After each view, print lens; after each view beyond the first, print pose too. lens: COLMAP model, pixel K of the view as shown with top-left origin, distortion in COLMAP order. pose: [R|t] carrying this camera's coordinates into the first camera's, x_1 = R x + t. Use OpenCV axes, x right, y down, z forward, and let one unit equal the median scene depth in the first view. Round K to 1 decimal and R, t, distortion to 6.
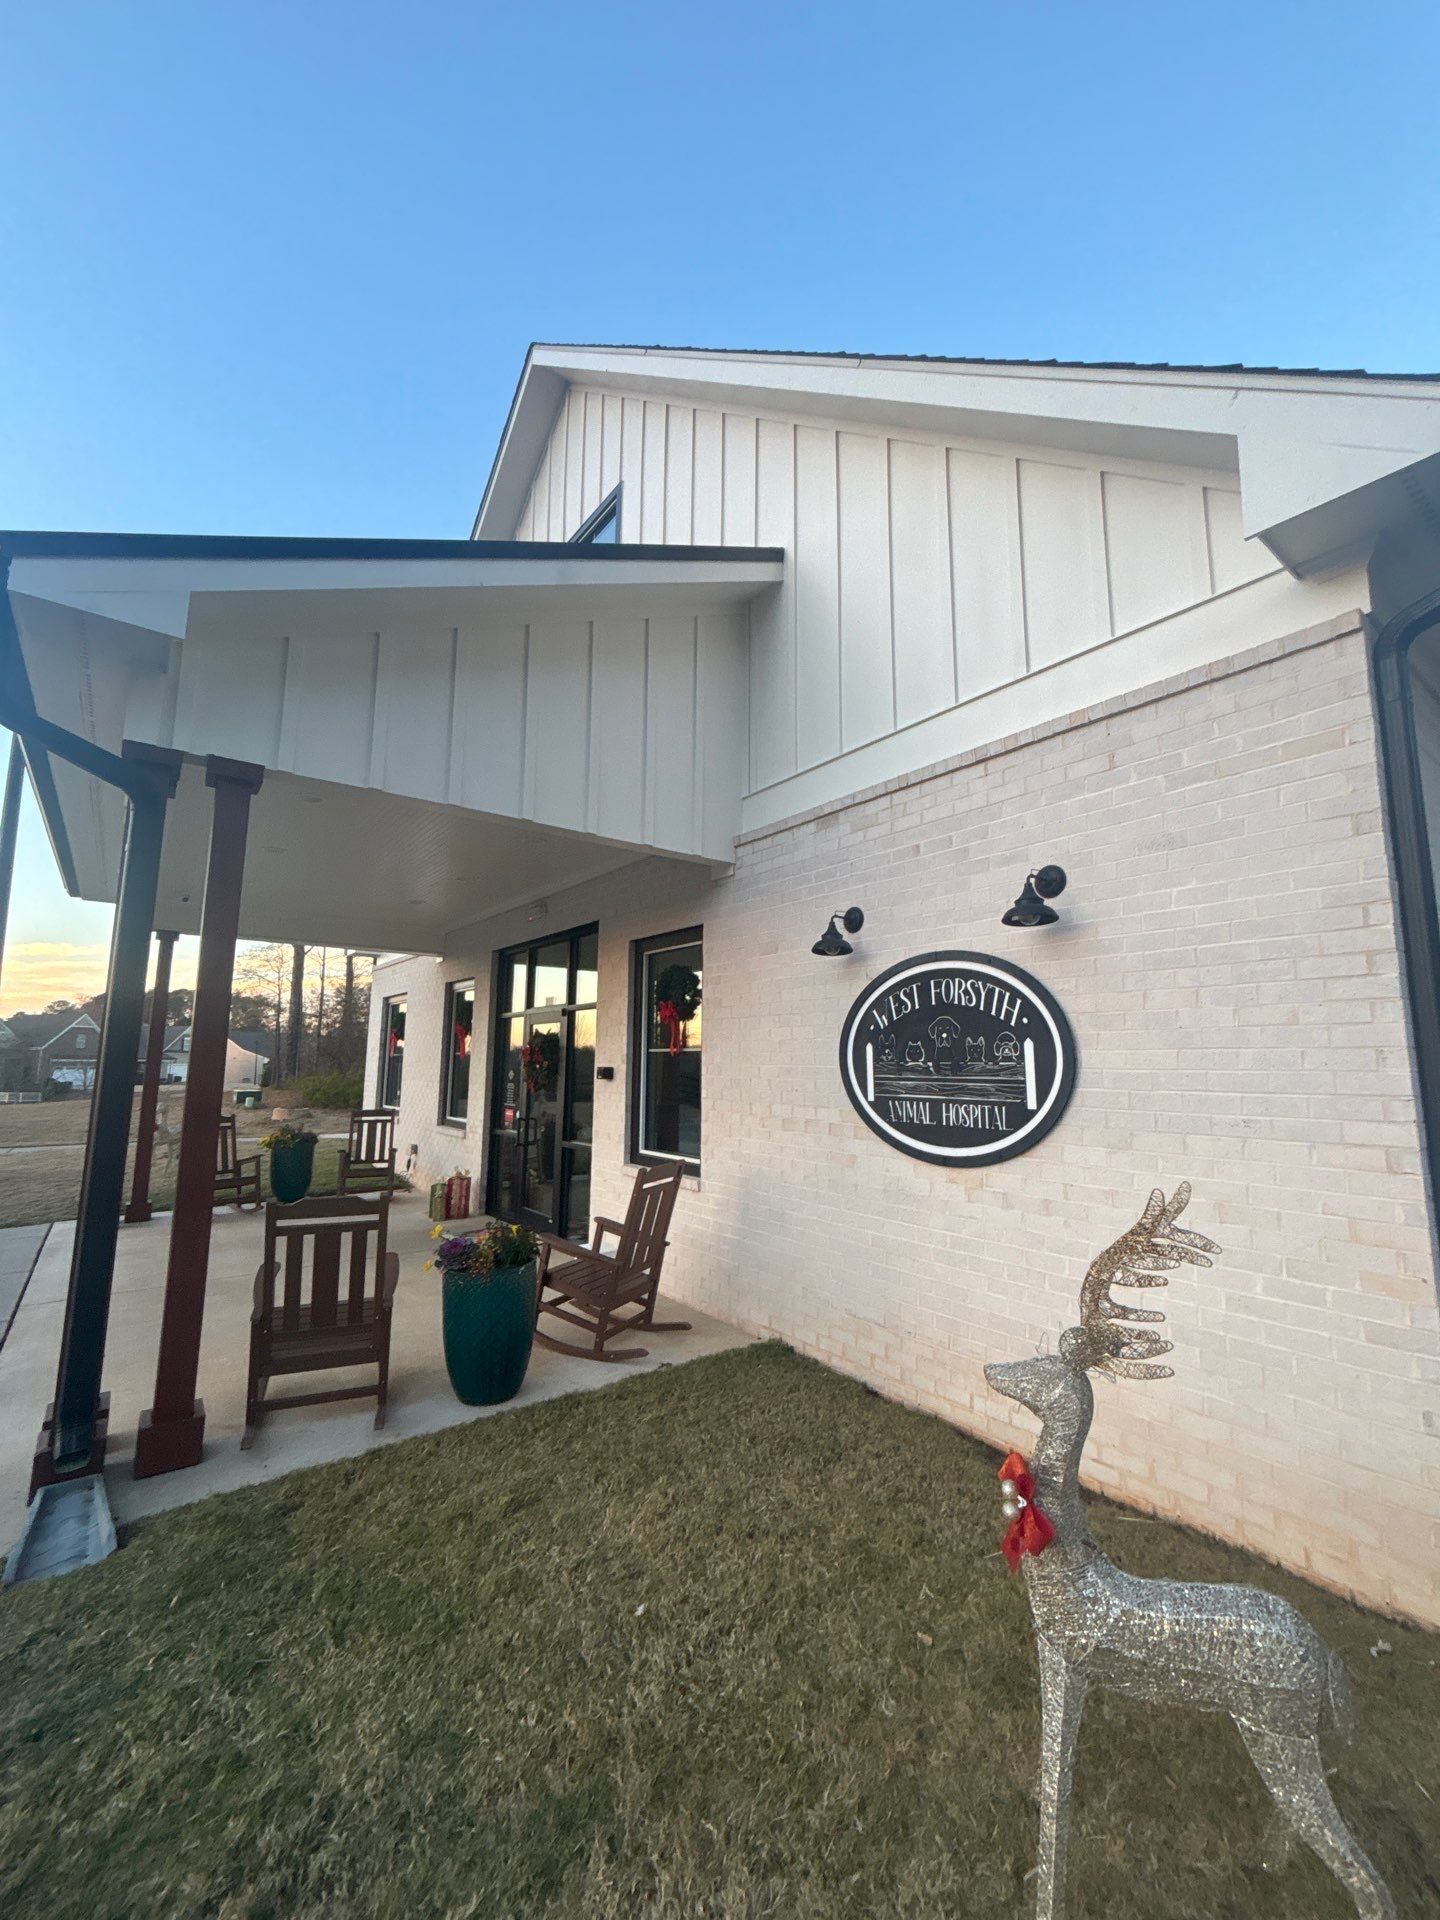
lens RADIAL K [[782.6, 0, 731.7], [0, 782.6, 955.5], [0, 0, 1]] dist [-0.000595, -0.000051]
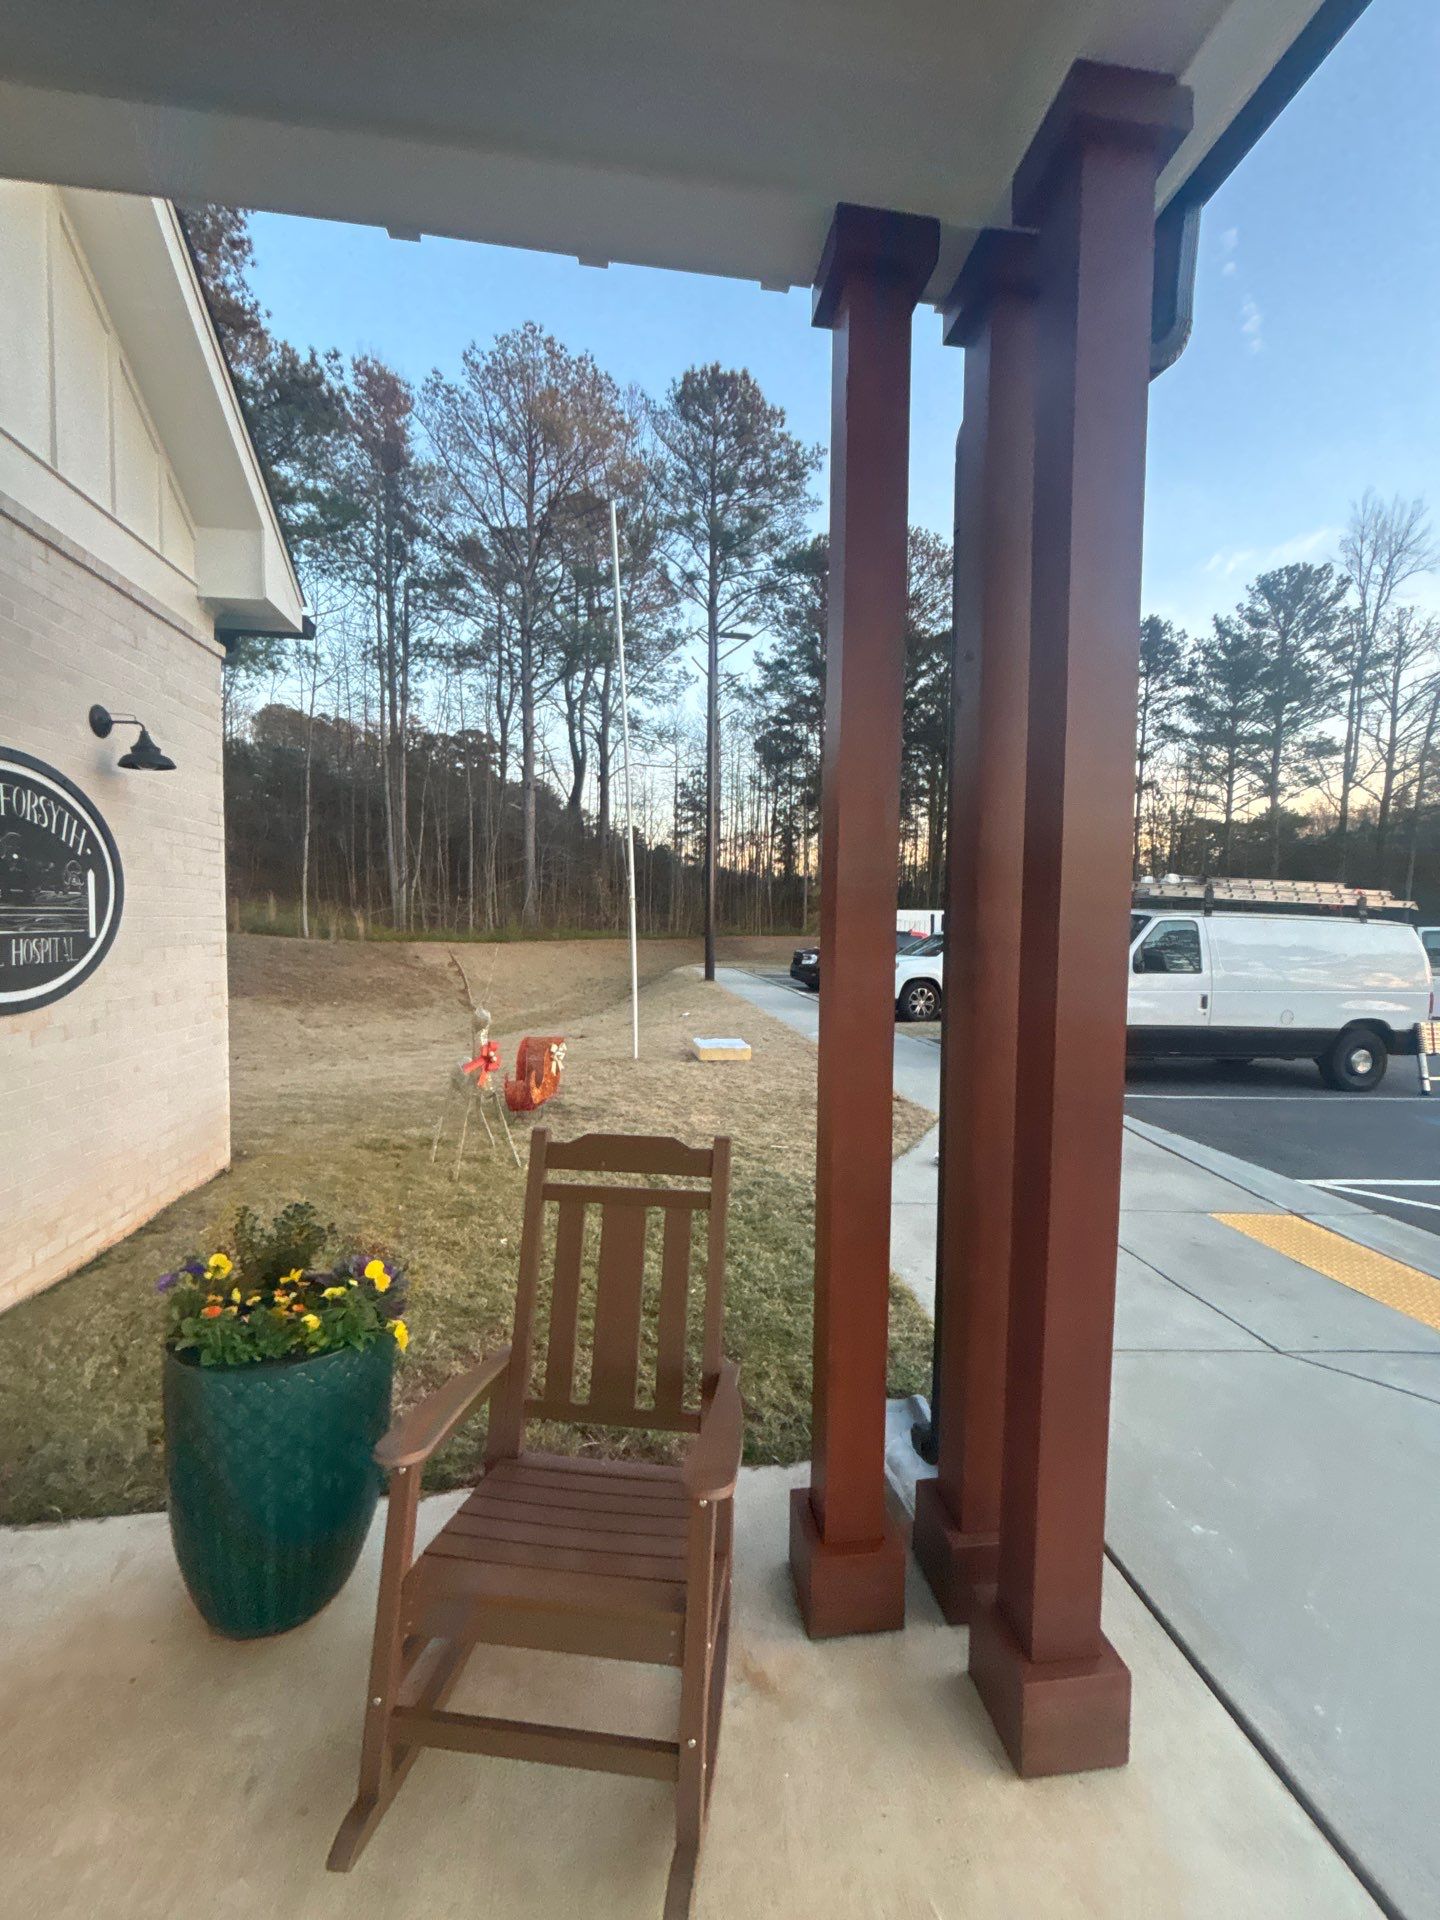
lens RADIAL K [[782.6, 0, 717.6], [0, 782.6, 961.0], [0, 0, 1]] dist [-0.000595, -0.000051]
pose [[-0.860441, -0.044852, 0.507572, -0.789685], [-0.089517, 0.993932, -0.063921, 0.201663], [-0.501625, -0.100436, -0.859235, 1.354261]]
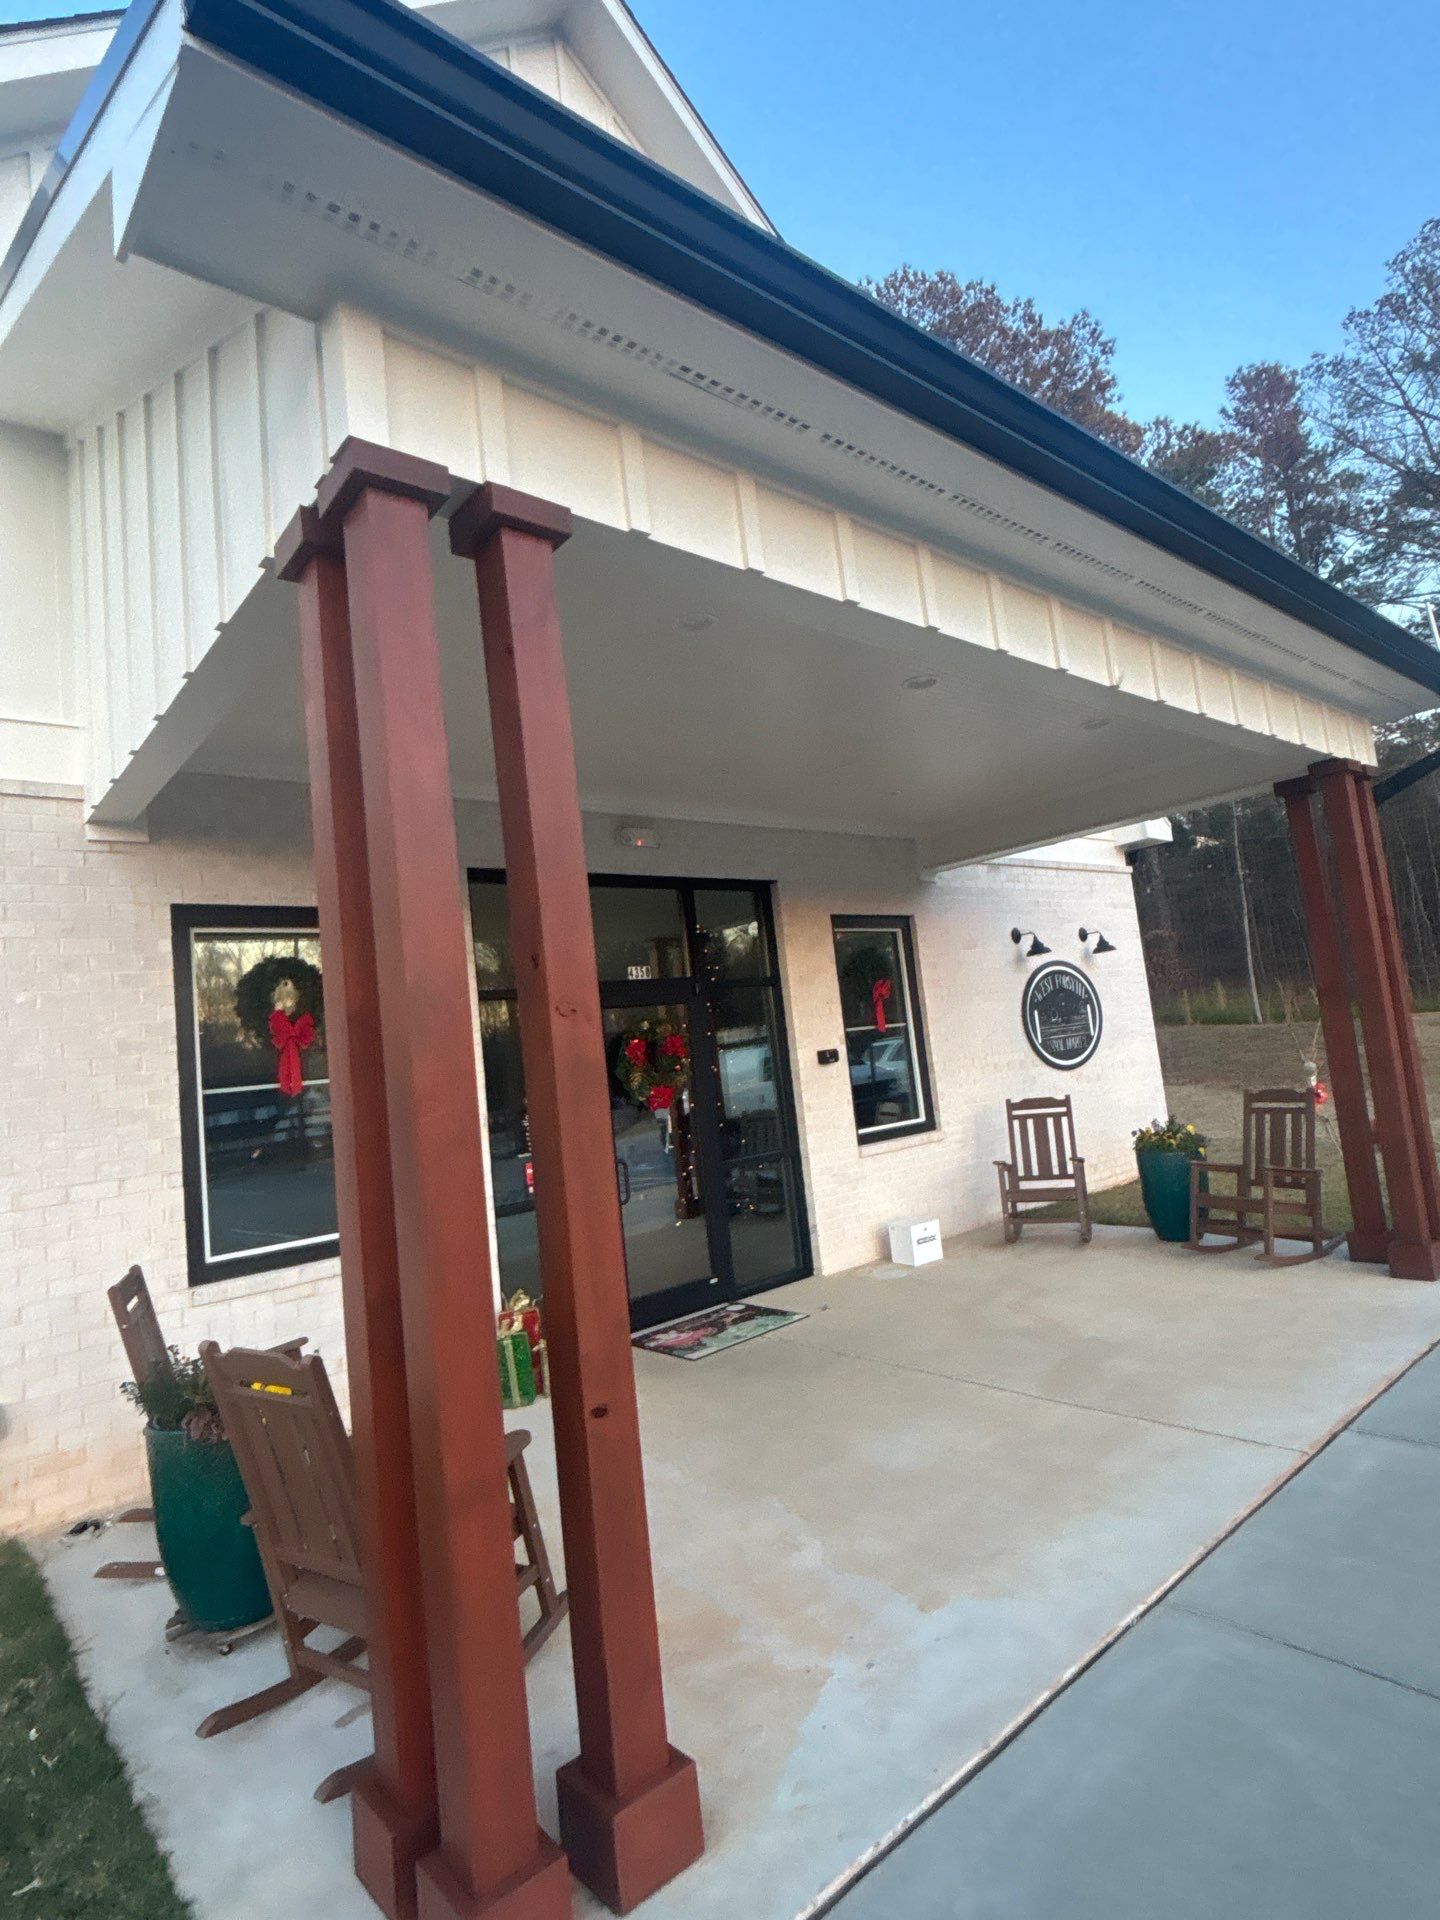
lens RADIAL K [[991.0, 0, 710.5], [0, 991.0, 957.1], [0, 0, 1]] dist [-0.004443, -0.001550]
pose [[-0.026182, 0.092941, 0.995327, -2.220258], [-0.032647, 0.995058, -0.093774, 0.251985], [-0.999124, -0.034950, -0.023018, 1.985908]]
